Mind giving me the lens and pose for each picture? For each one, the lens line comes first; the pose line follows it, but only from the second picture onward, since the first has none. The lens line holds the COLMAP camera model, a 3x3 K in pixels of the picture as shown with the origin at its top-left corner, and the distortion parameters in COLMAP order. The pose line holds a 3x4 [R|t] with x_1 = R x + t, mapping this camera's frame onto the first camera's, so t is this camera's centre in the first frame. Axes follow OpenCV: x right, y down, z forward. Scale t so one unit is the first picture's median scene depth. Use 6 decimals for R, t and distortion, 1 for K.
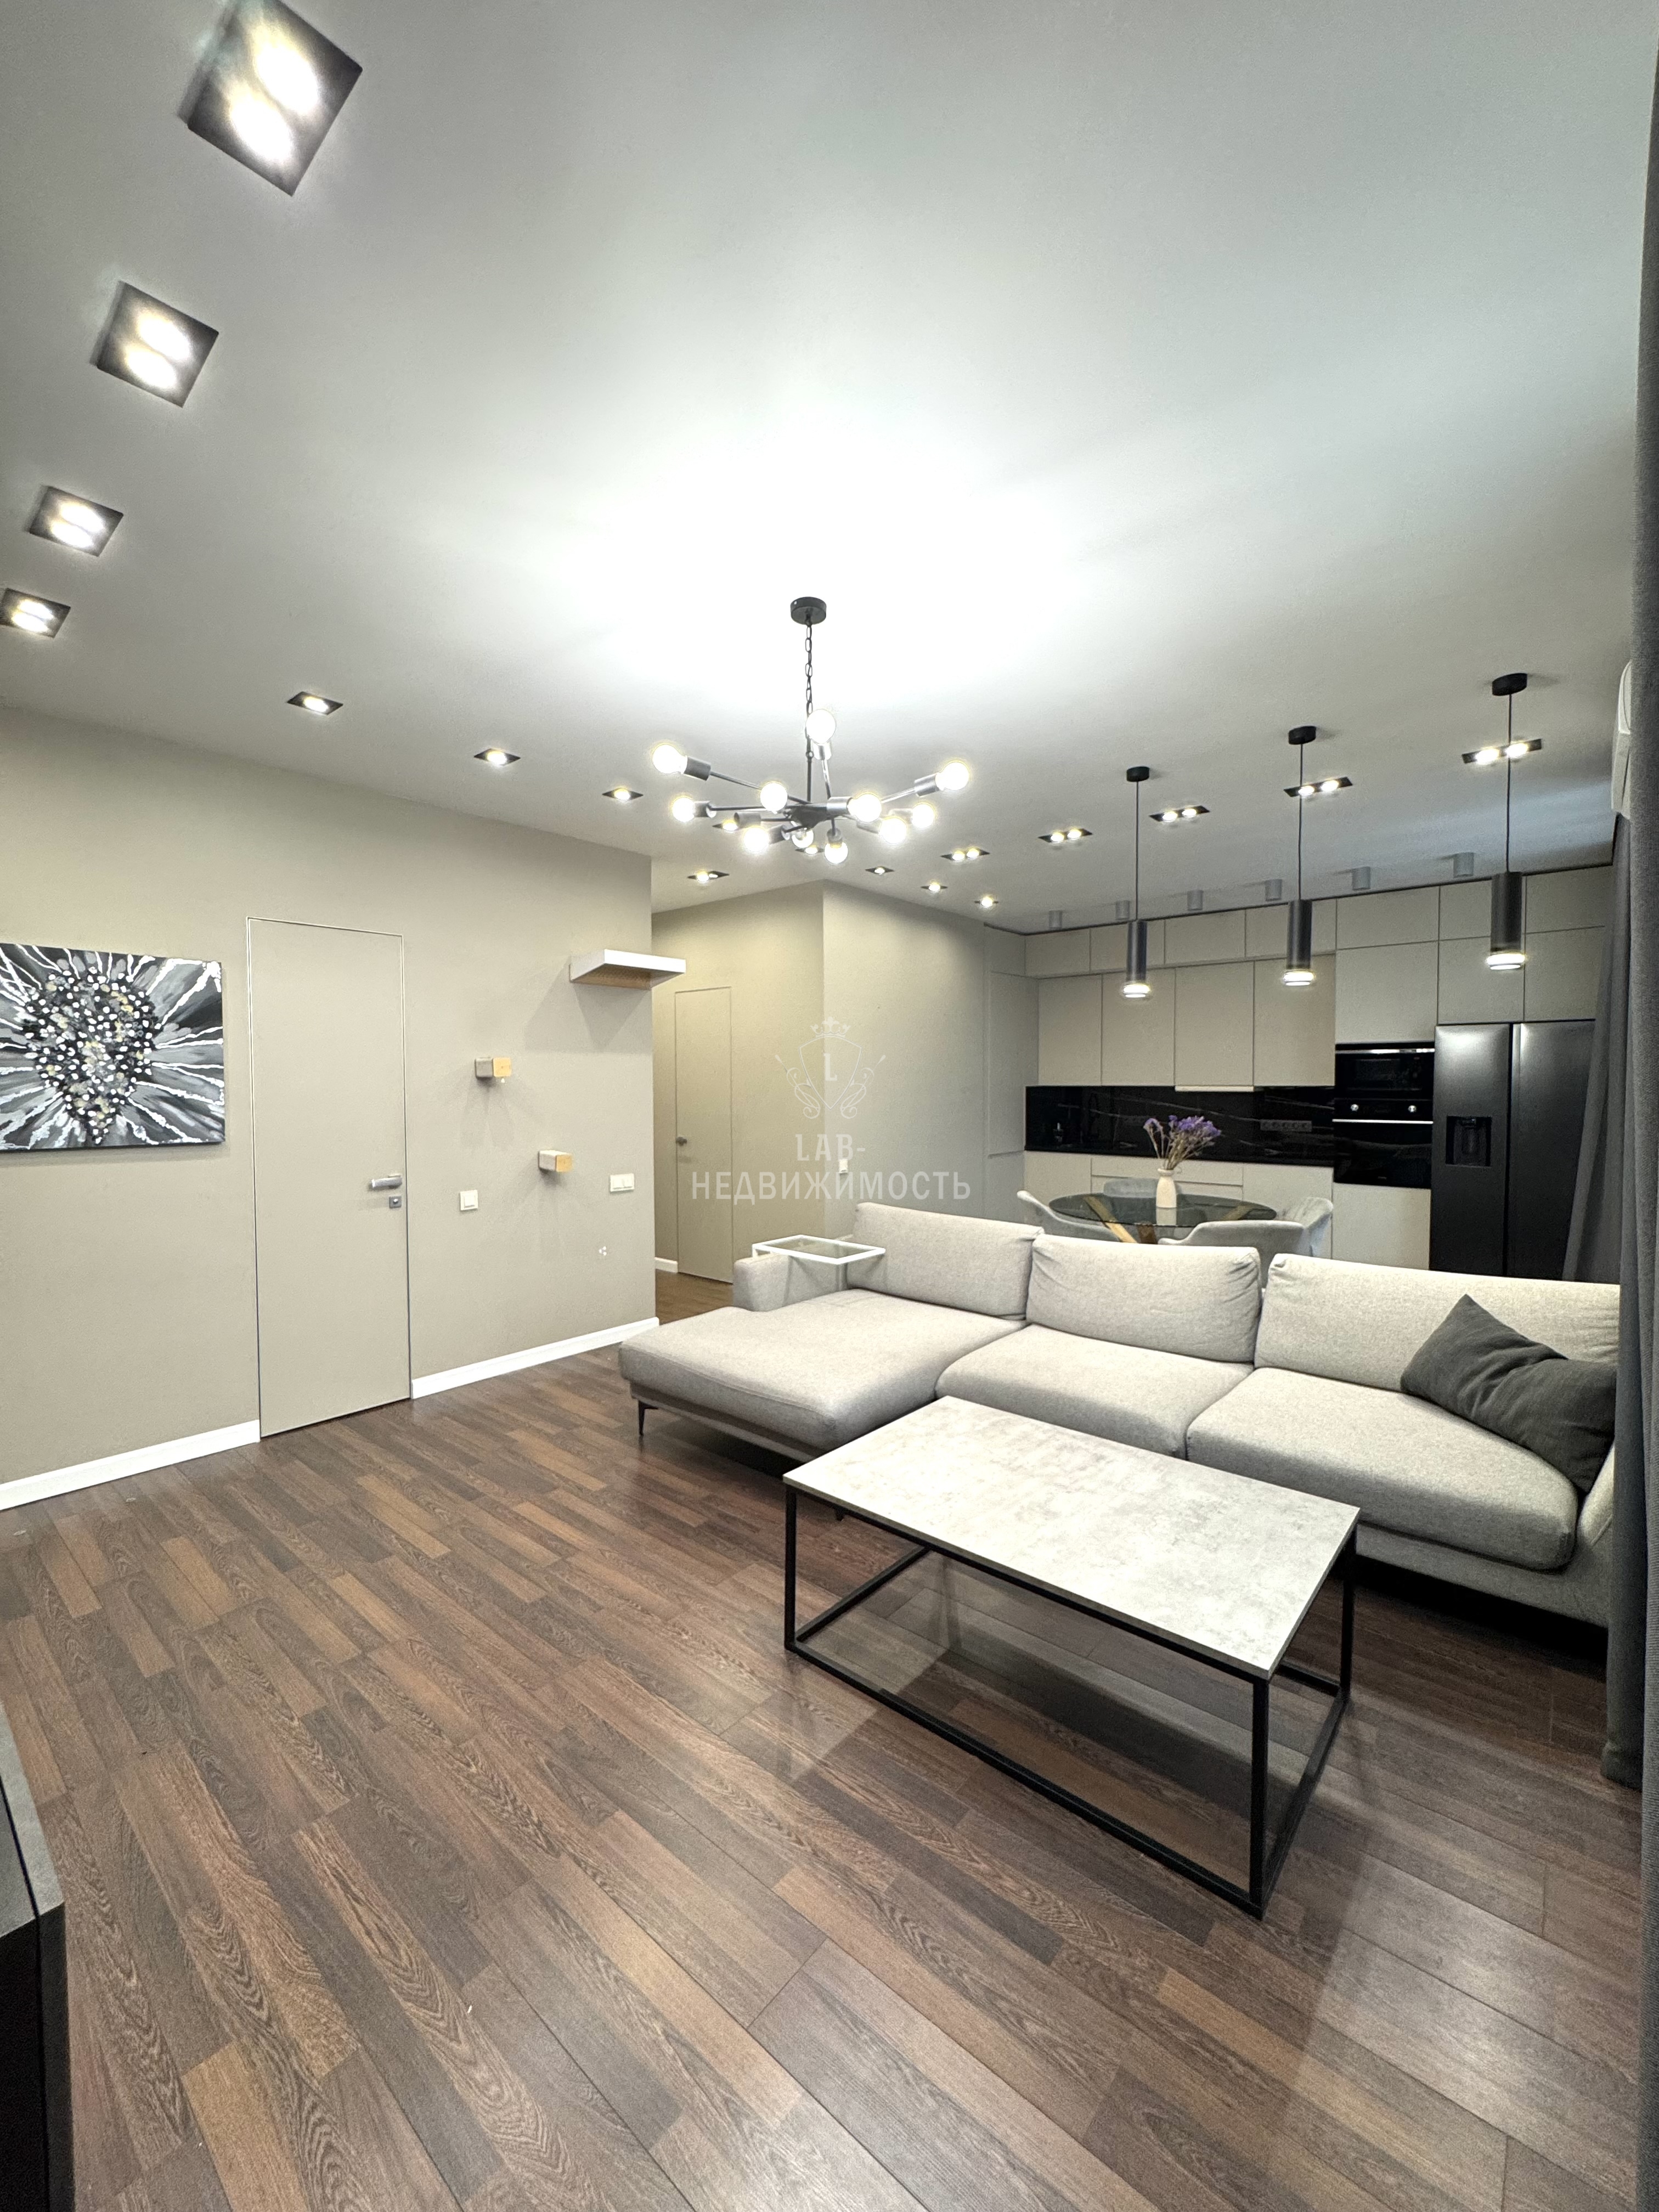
lens RADIAL K [[883.6, 0, 831.4], [0, 883.6, 1107.2], [0, 0, 1]] dist [-0.002452, 0.000534]
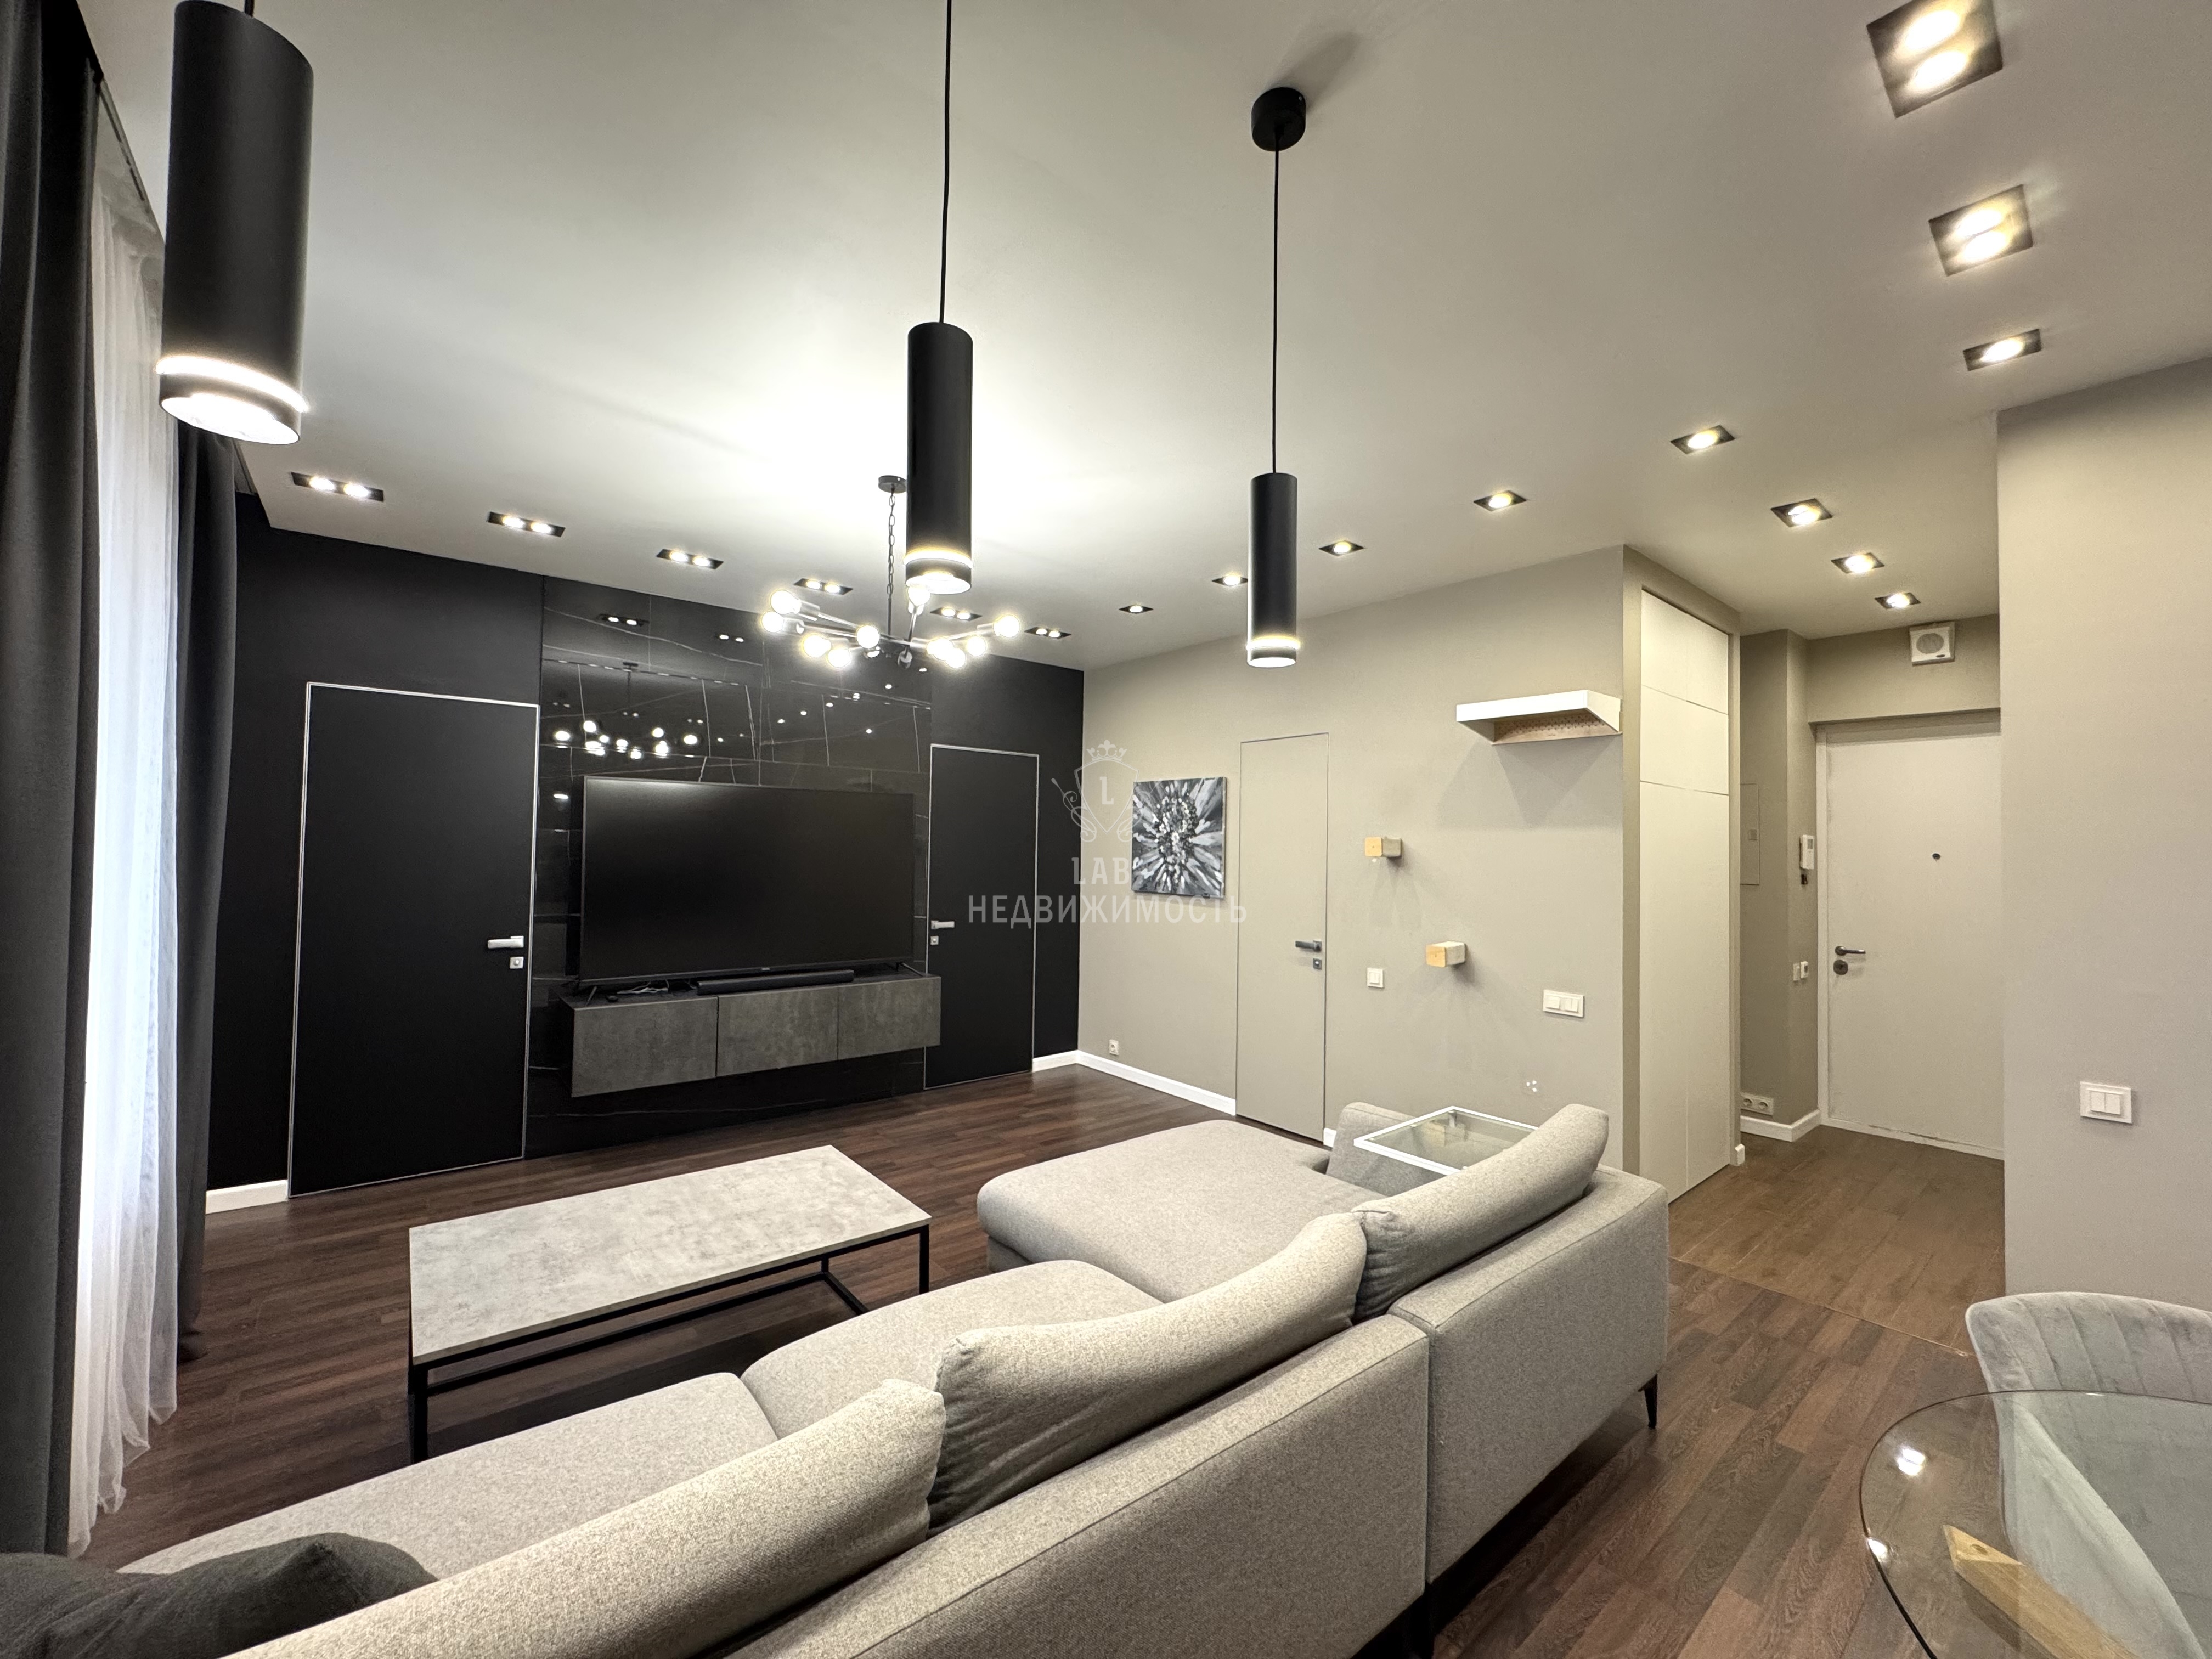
lens RADIAL K [[883.6, 0, 1106.0], [0, 883.6, 829.5], [0, 0, 1]] dist [-0.002452, 0.000534]
pose [[-0.174184, -0.022565, -0.984455, 1.292796], [-0.045445, 0.998856, -0.014854, -0.071594], [0.983664, 0.042152, -0.175010, 1.731945]]
